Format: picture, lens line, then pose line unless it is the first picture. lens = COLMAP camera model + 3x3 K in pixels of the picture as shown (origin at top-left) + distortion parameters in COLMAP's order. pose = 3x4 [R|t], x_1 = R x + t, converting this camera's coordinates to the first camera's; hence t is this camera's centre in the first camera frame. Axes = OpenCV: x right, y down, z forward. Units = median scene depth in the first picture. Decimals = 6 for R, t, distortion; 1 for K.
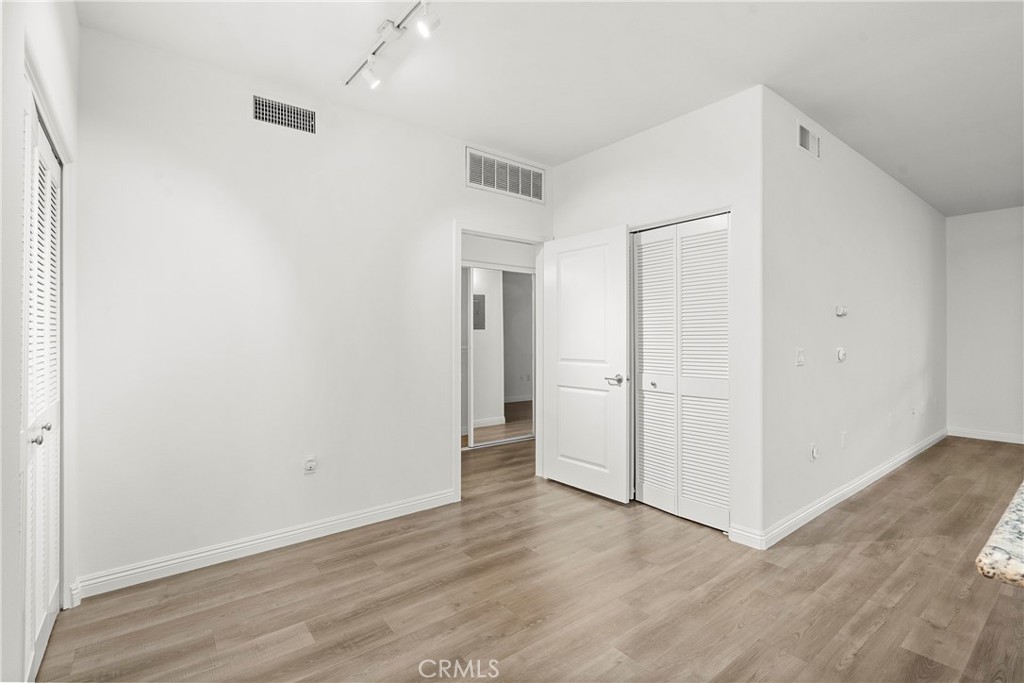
lens RADIAL K [[467.5, 0, 509.6], [0, 467.5, 334.0], [0, 0, 1]] dist [-0.002560, 0.000679]
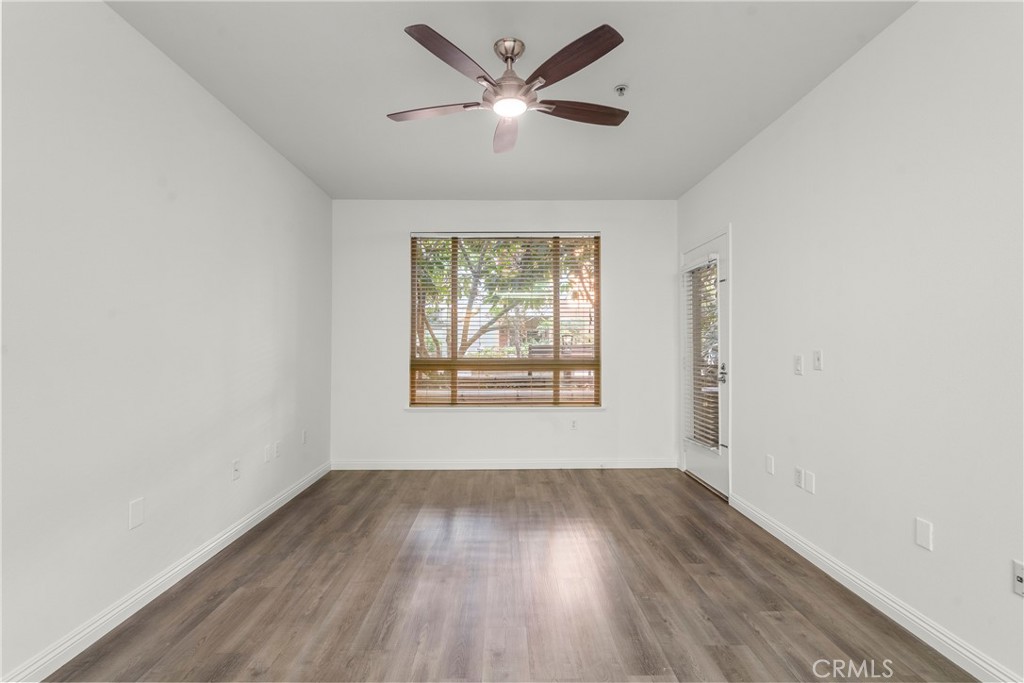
lens RADIAL K [[461.3, 0, 509.4], [0, 461.3, 341.5], [0, 0, 1]] dist [-0.002308, 0.000150]
pose [[0.603502, 0.010652, 0.797290, 0.841298], [-0.006686, 0.999943, -0.008299, 0.001491], [-0.797333, -0.000322, 0.603539, 0.475538]]
